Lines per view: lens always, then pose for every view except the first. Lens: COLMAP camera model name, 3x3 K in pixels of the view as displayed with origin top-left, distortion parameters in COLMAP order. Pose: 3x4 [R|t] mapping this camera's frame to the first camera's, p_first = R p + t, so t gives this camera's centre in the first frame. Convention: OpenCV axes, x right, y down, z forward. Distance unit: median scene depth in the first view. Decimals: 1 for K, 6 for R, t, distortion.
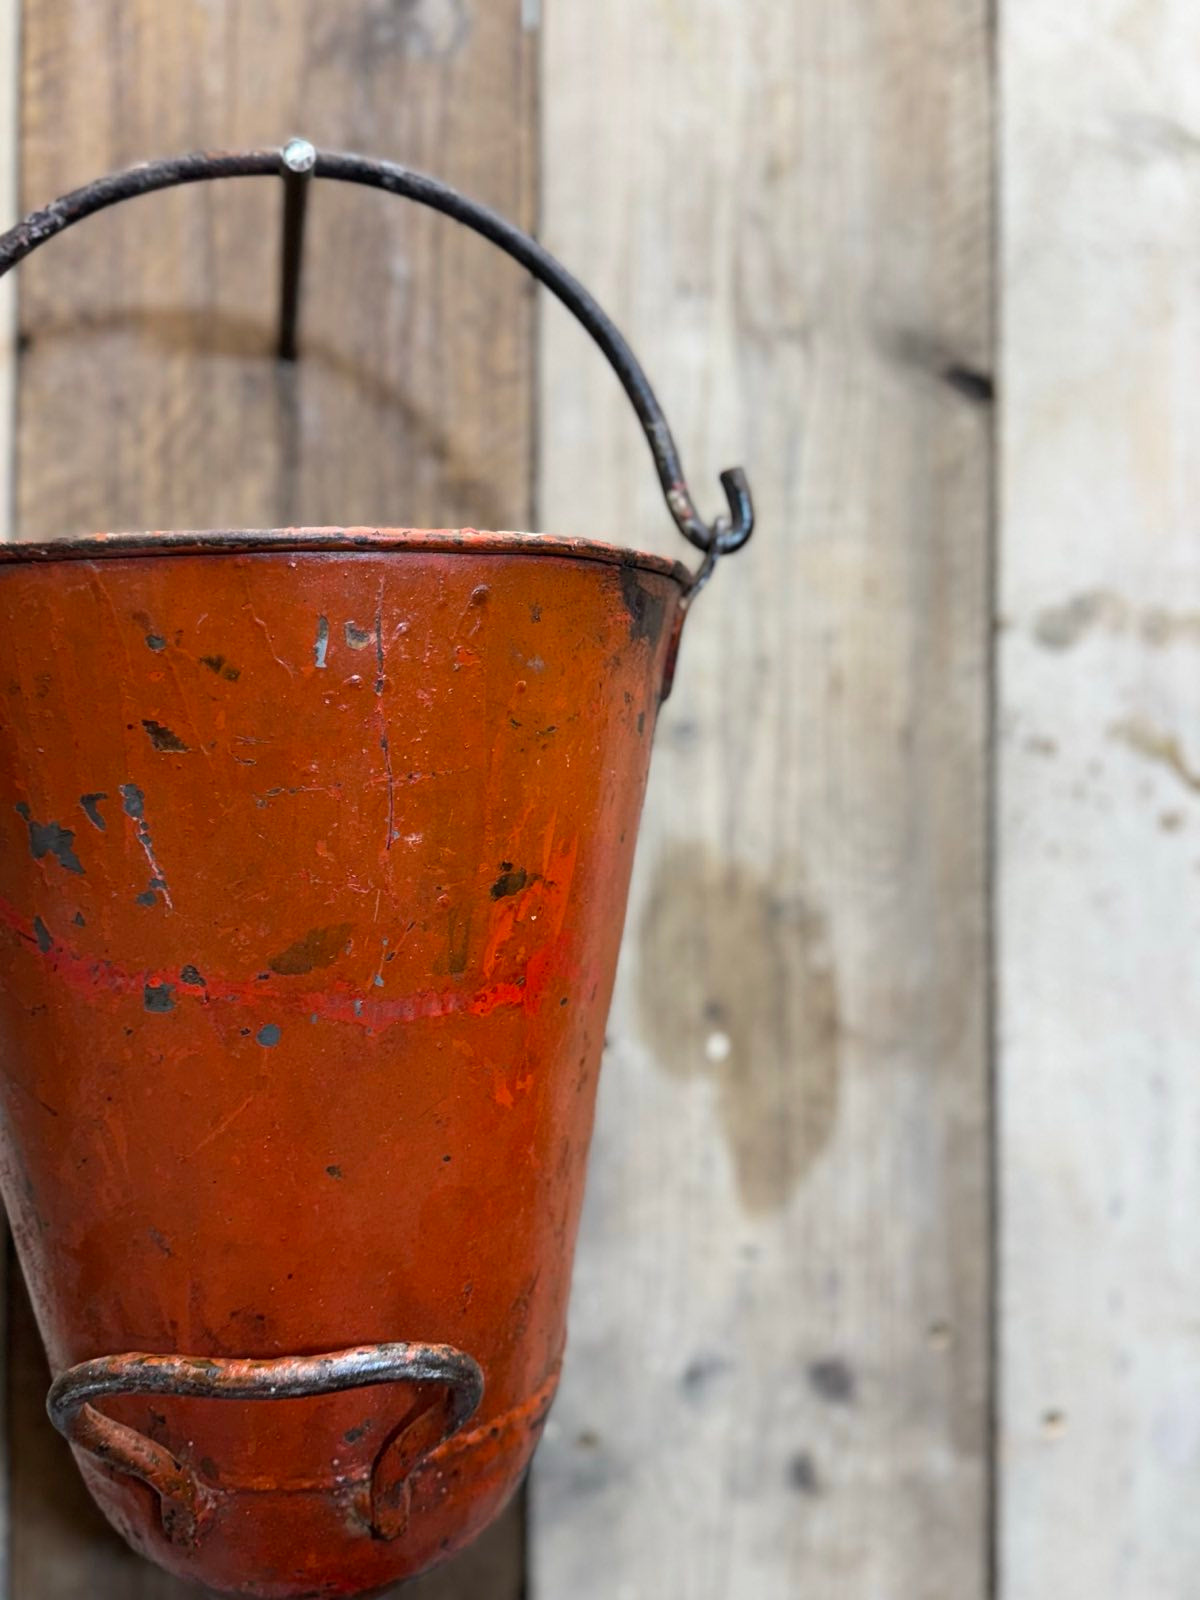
lens RADIAL K [[1446.2, 0, 605.3], [0, 1446.2, 808.0], [0, 0, 1]] dist [0.001243, 0.000000]
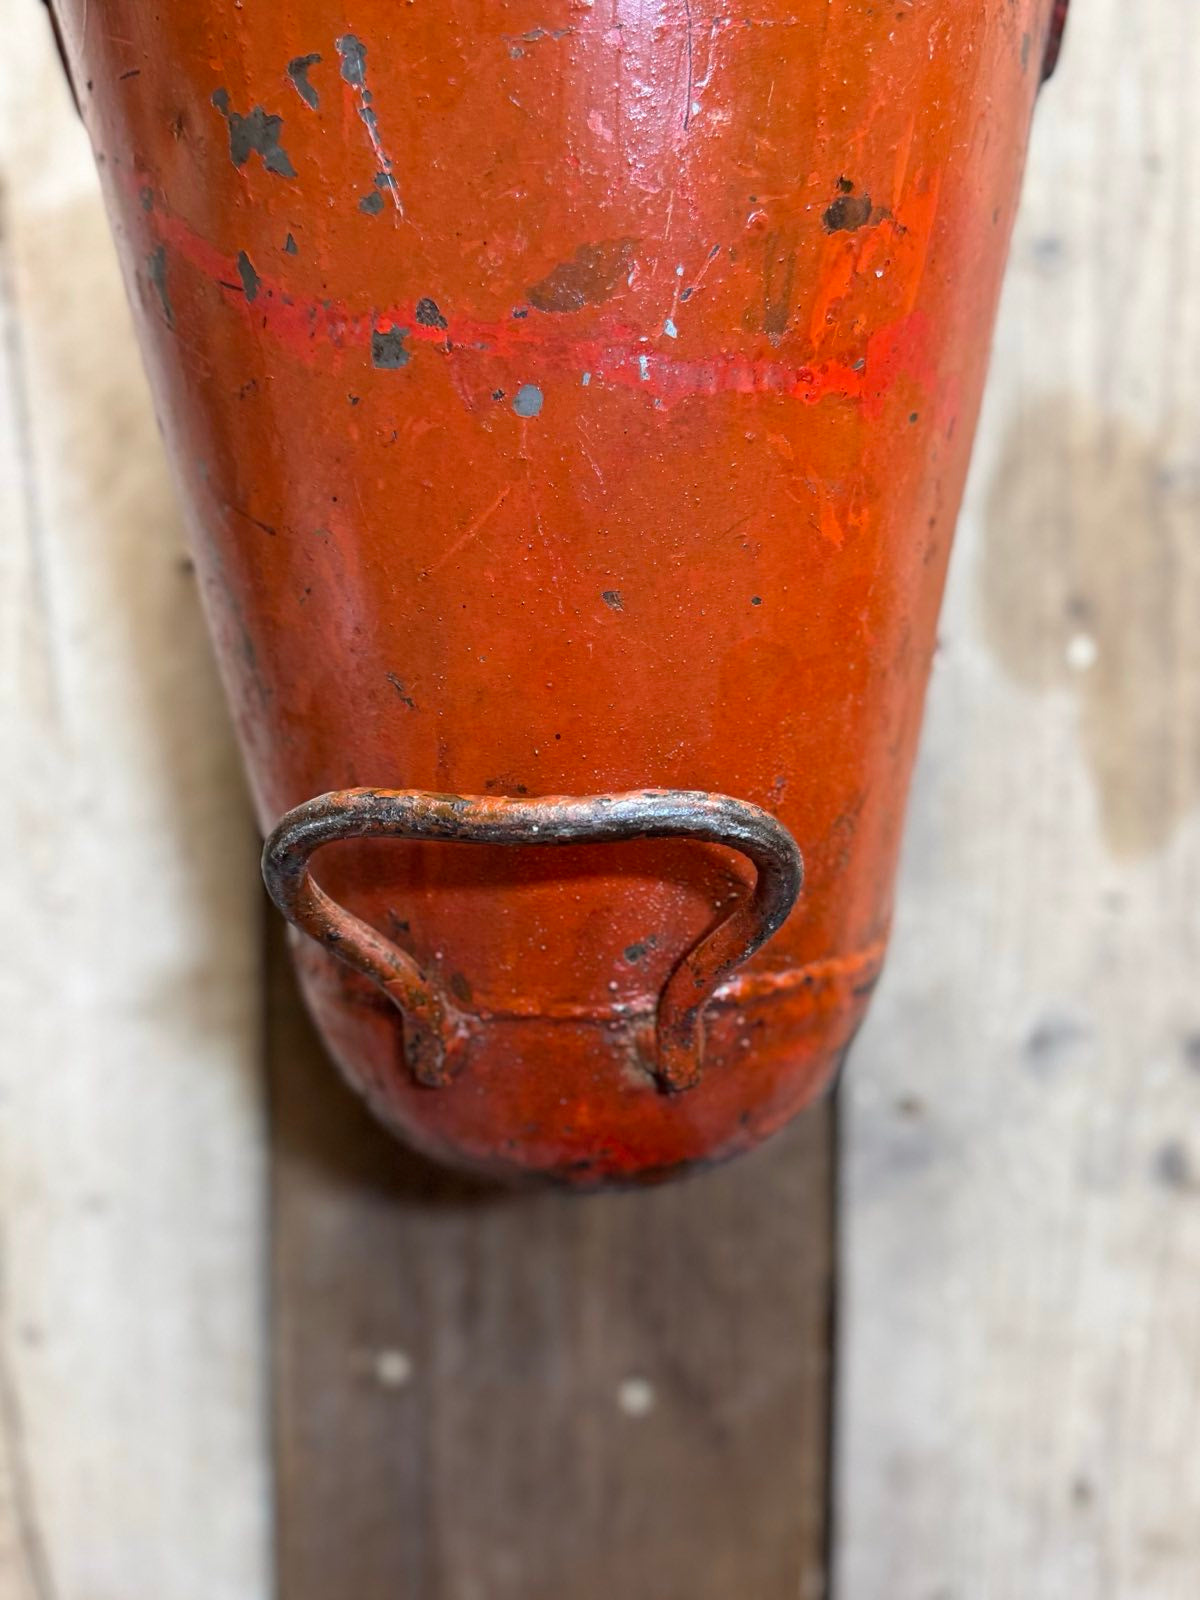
lens RADIAL K [[1446.2, 0, 617.6], [0, 1446.2, 851.4], [0, 0, 1]] dist [0.001243, 0.000000]
pose [[0.982726, 0.020026, -0.183980, -0.036571], [-0.004057, 0.996220, 0.086766, 0.293266], [0.185023, -0.084521, 0.979093, 0.214395]]
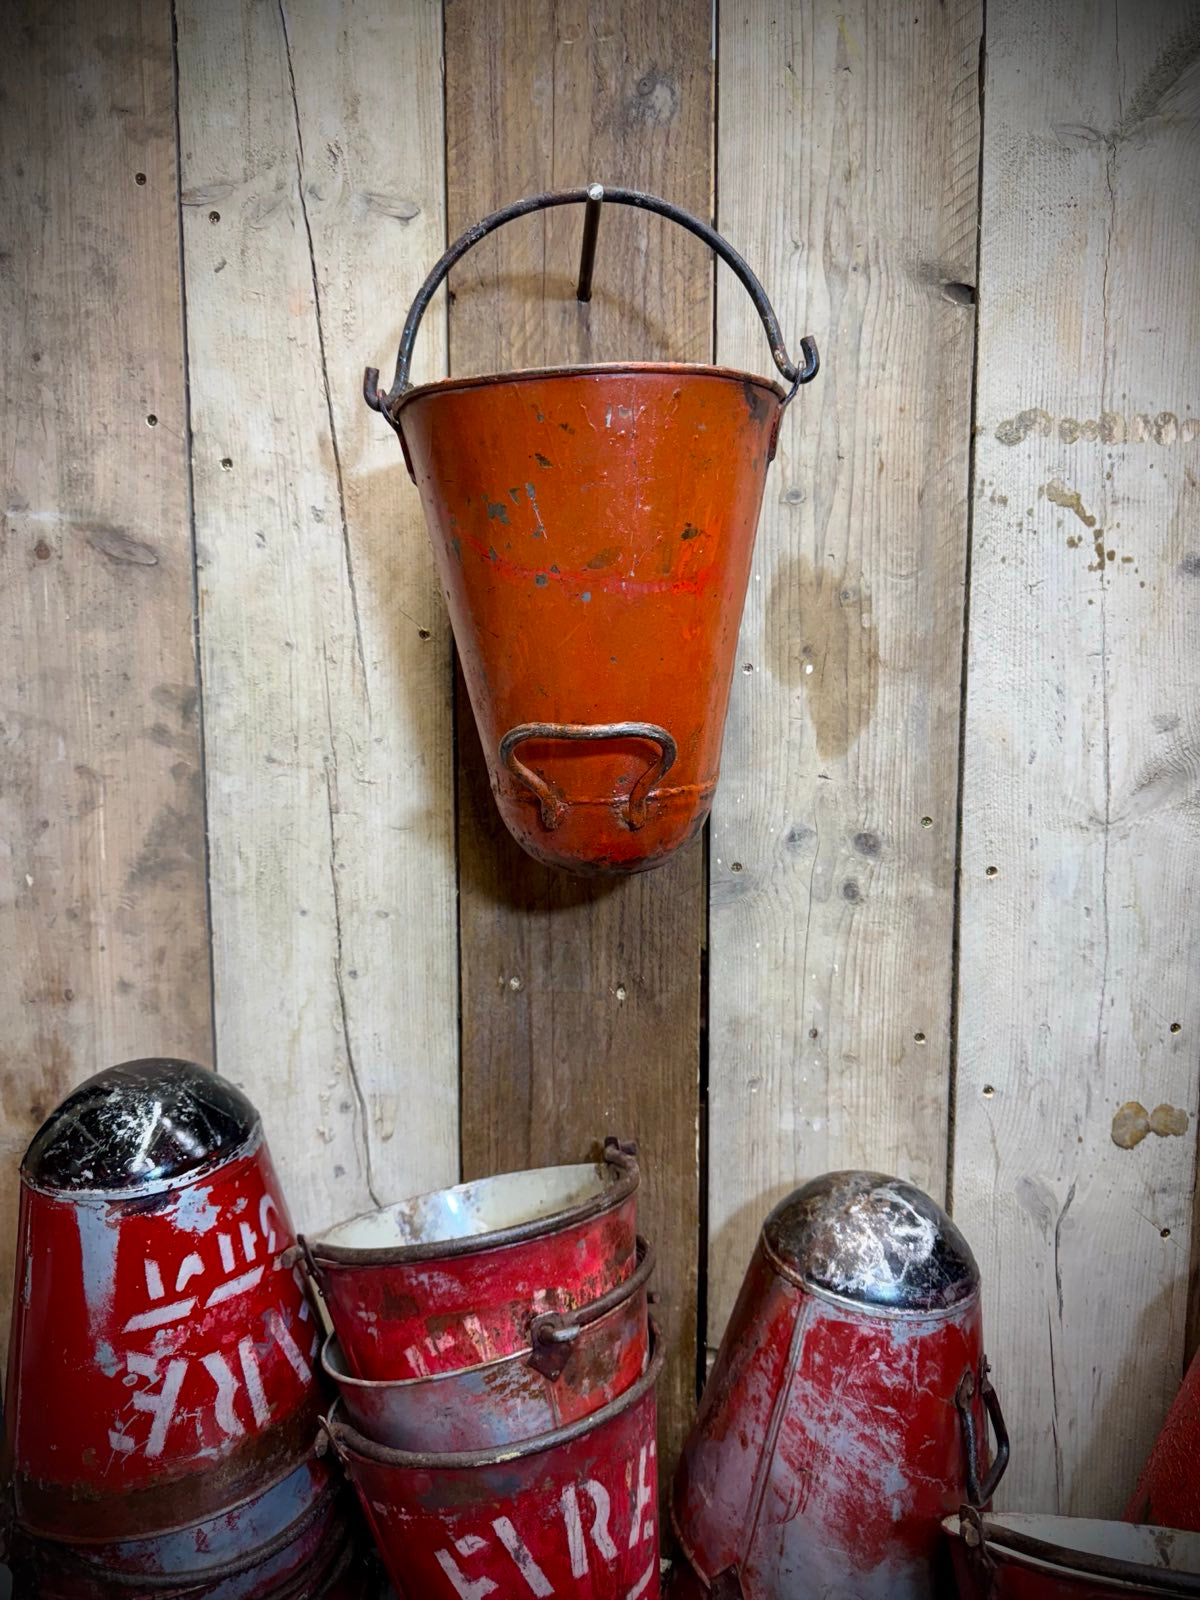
lens RADIAL K [[1211.9, 0, 608.3], [0, 1211.9, 856.5], [0, 0, 1]] dist [-0.025001, 0.000498]
pose [[0.985550, 0.017617, -0.168467, 0.124645], [0.003539, 0.992218, 0.124462, 0.297900], [0.169348, -0.123260, 0.977818, -0.856580]]
